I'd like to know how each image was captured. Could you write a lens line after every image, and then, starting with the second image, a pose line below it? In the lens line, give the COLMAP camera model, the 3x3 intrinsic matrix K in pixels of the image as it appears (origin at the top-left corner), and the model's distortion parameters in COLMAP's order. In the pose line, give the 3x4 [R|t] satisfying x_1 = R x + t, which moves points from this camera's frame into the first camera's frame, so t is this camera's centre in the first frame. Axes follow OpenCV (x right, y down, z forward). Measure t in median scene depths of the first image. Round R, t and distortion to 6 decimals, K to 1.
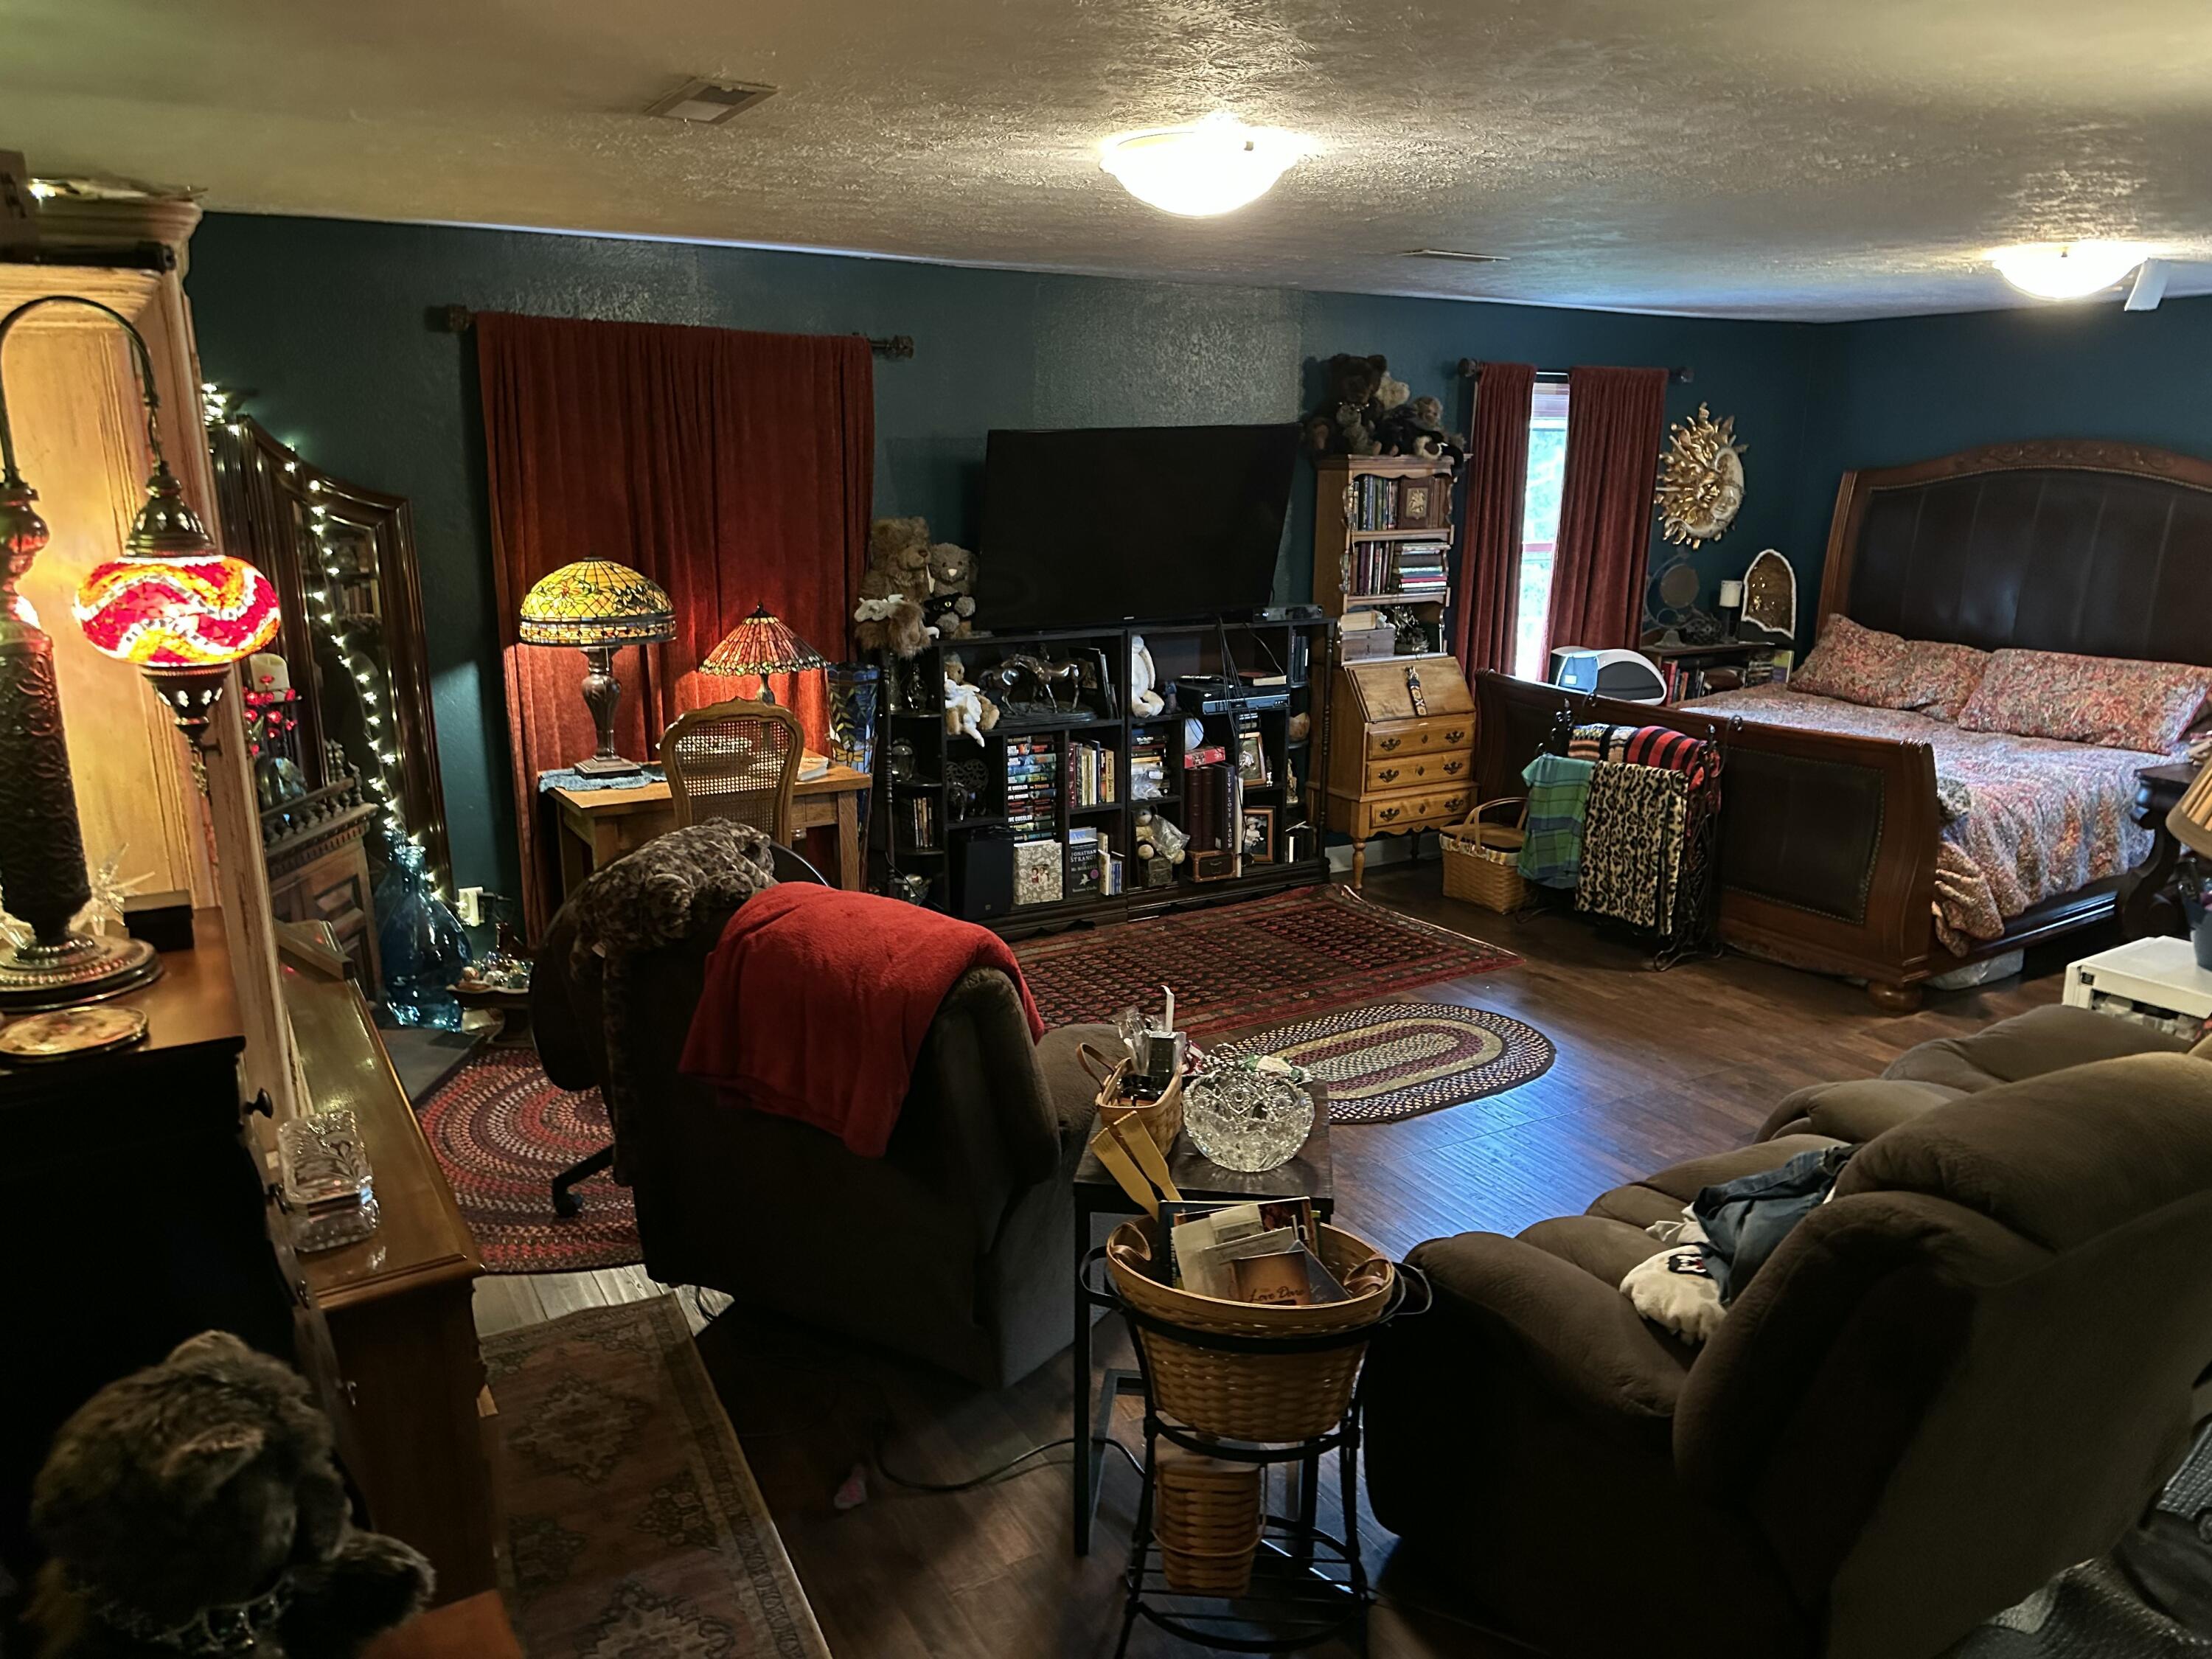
lens RADIAL K [[1528.7, 0, 1106.0], [0, 1528.7, 829.5], [0, 0, 1]] dist [0.164125, -0.246758]
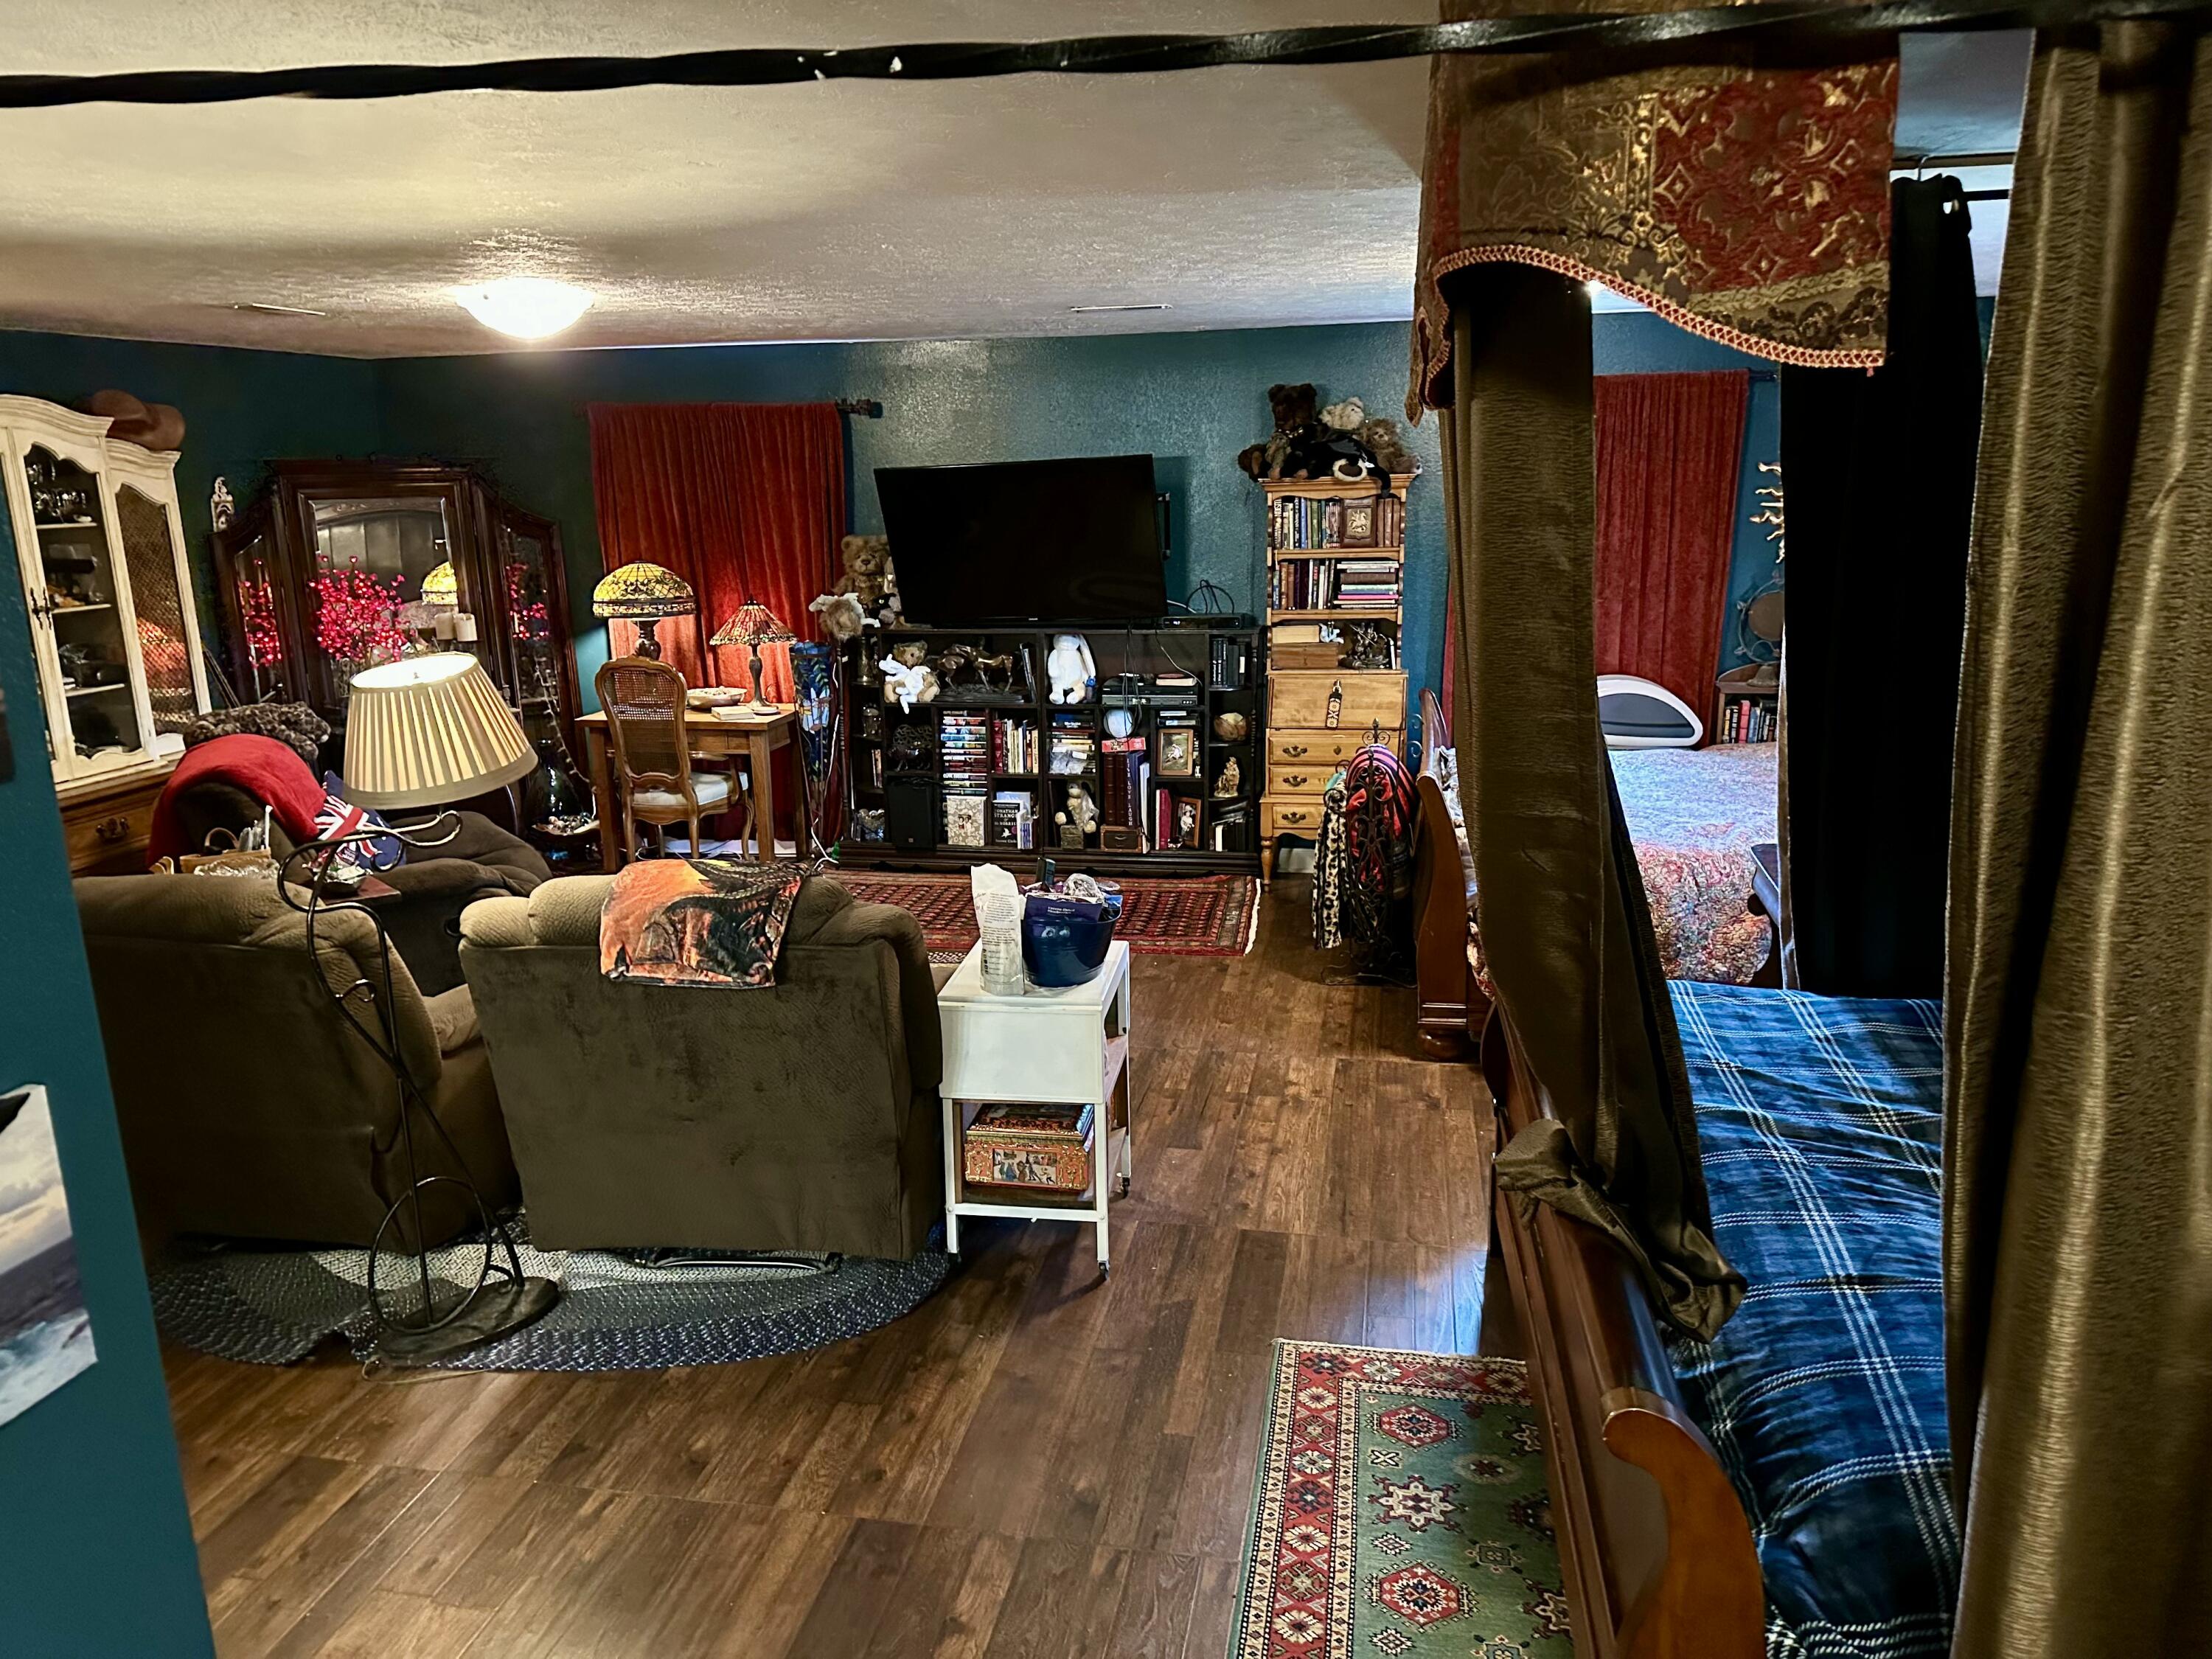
lens RADIAL K [[1536.8, 0, 1097.5], [0, 1536.8, 831.5], [0, 0, 1]] dist [0.165079, -0.285626]
pose [[0.742403, 0.126167, -0.657967, 0.851804], [-0.132666, 0.990345, 0.040210, -0.027712], [0.656687, 0.057438, 0.751973, 0.129600]]
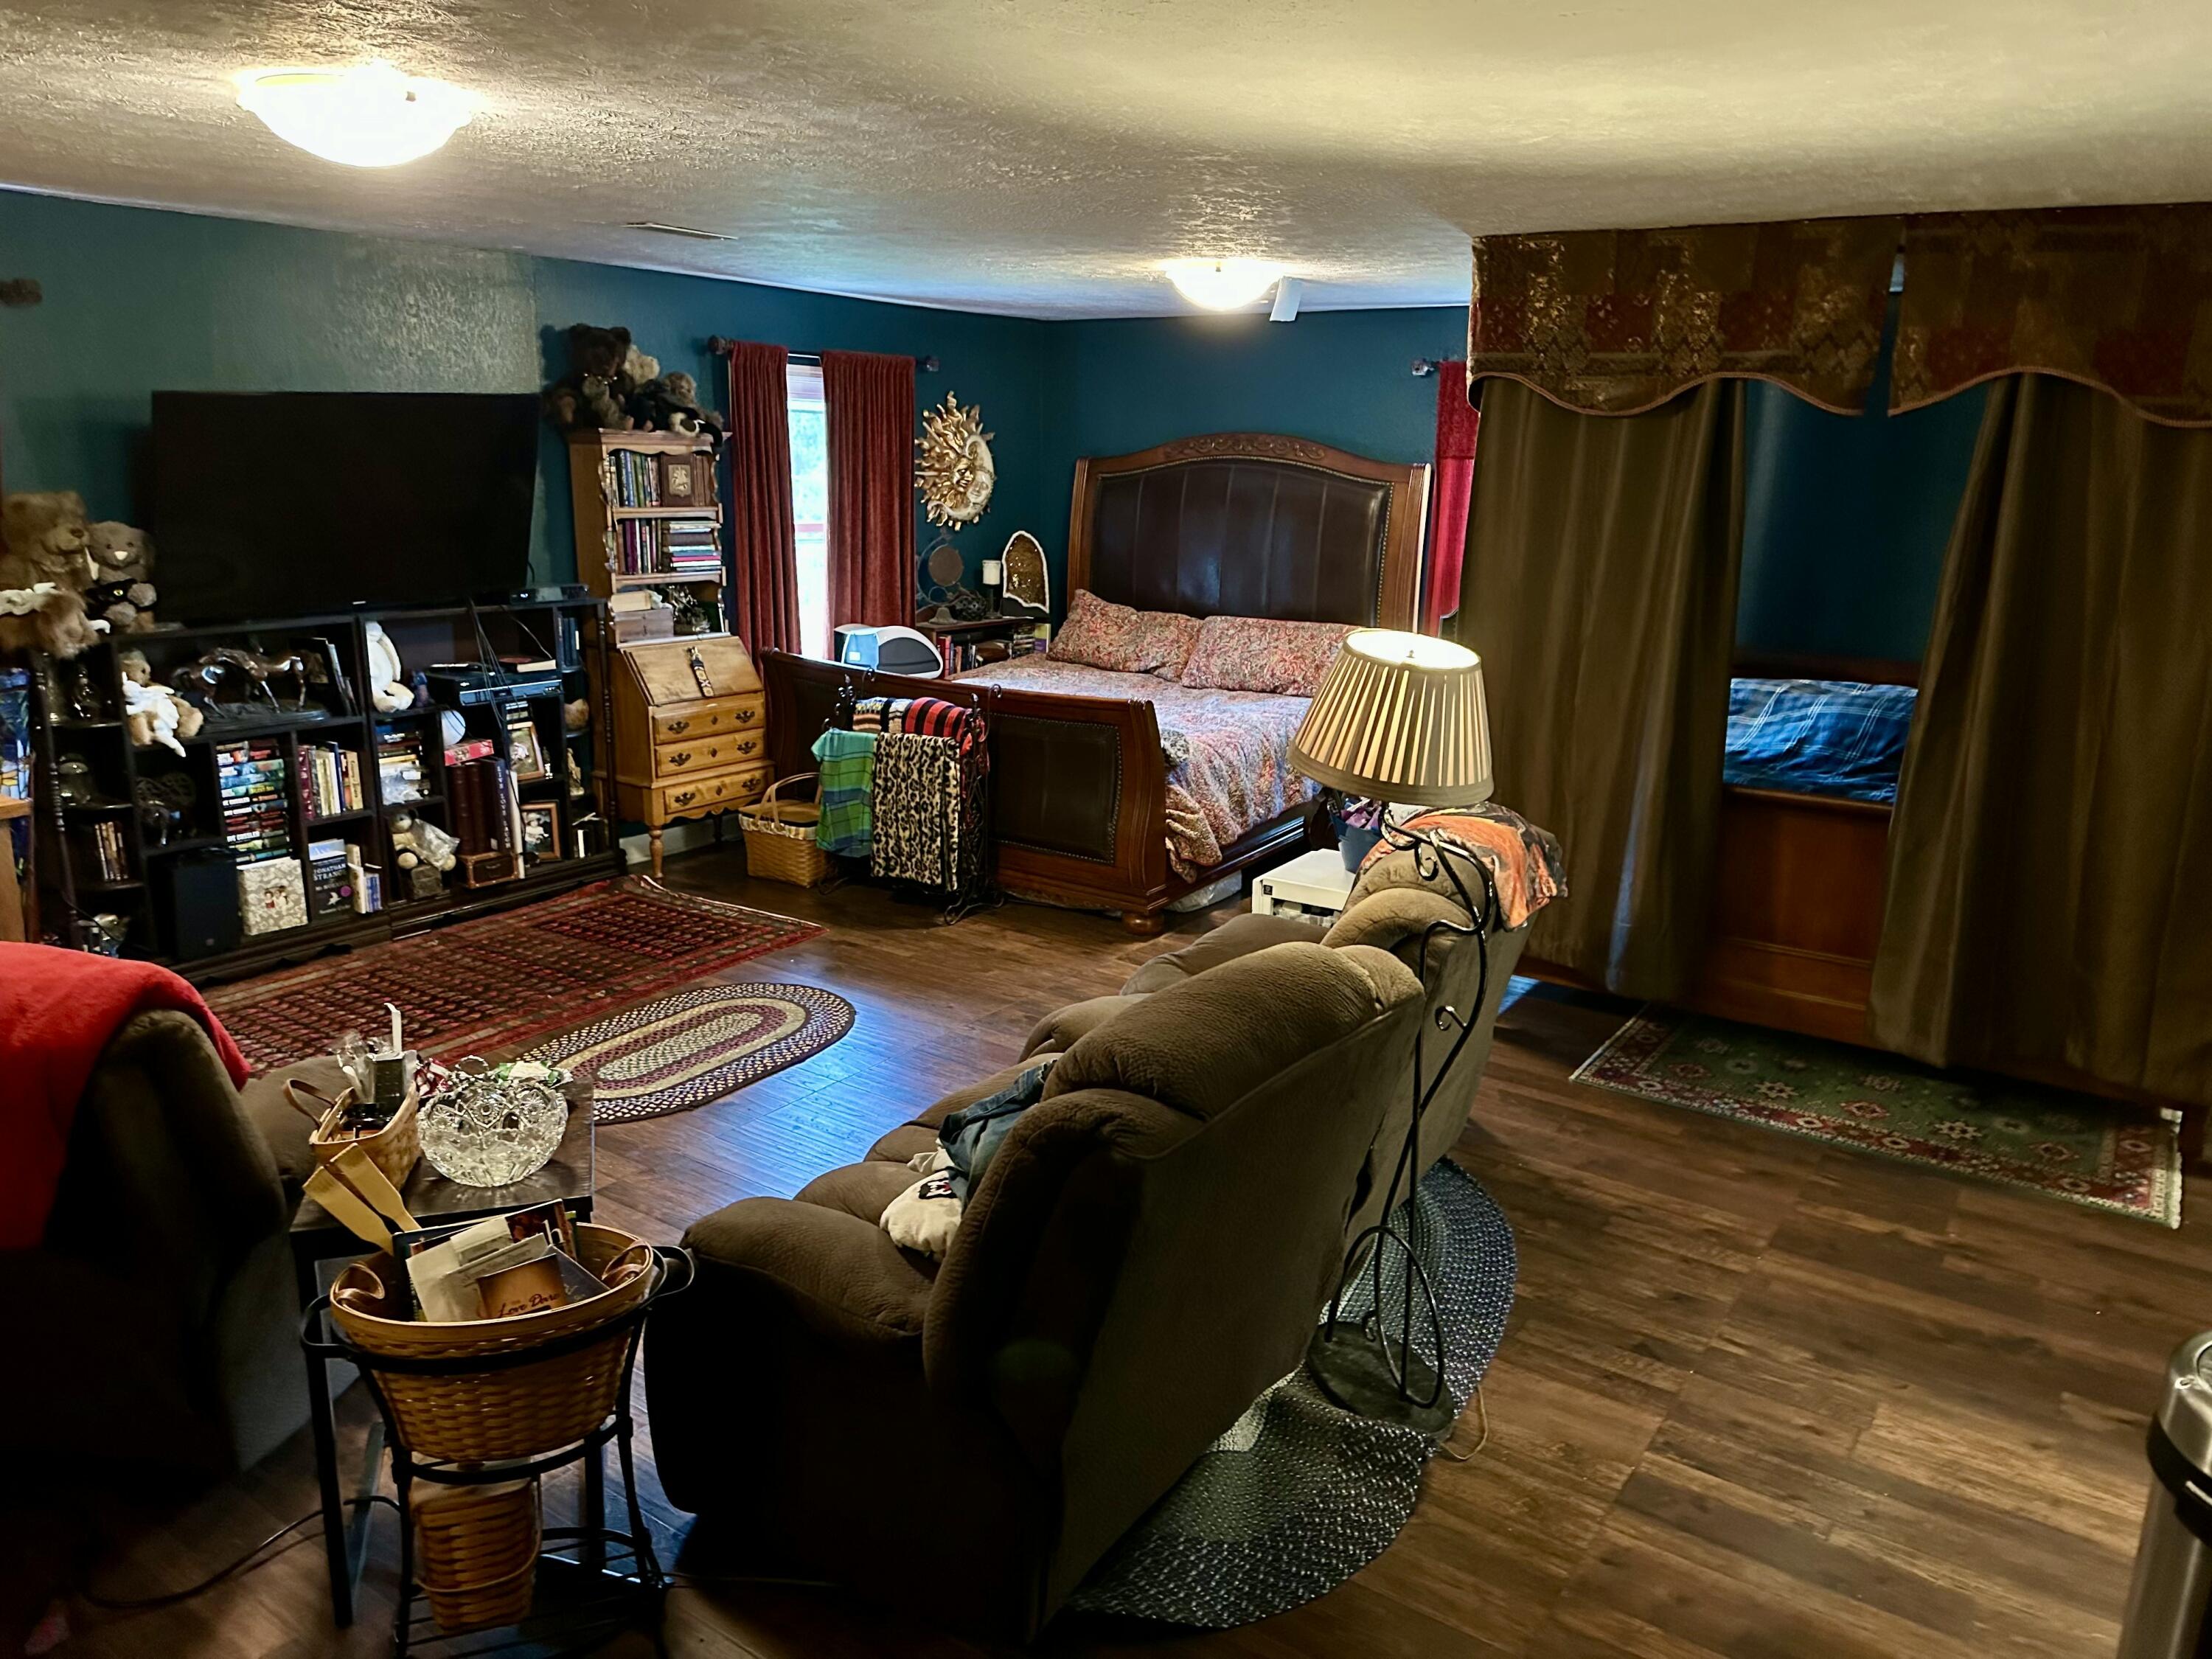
lens RADIAL K [[1536.8, 0, 1097.5], [0, 1536.8, 831.5], [0, 0, 1]] dist [0.165079, -0.285626]
pose [[0.911433, -0.087492, 0.402038, 0.026646], [0.082562, 0.996146, 0.029614, 0.003595], [-0.403079, 0.006202, 0.915144, -0.012650]]
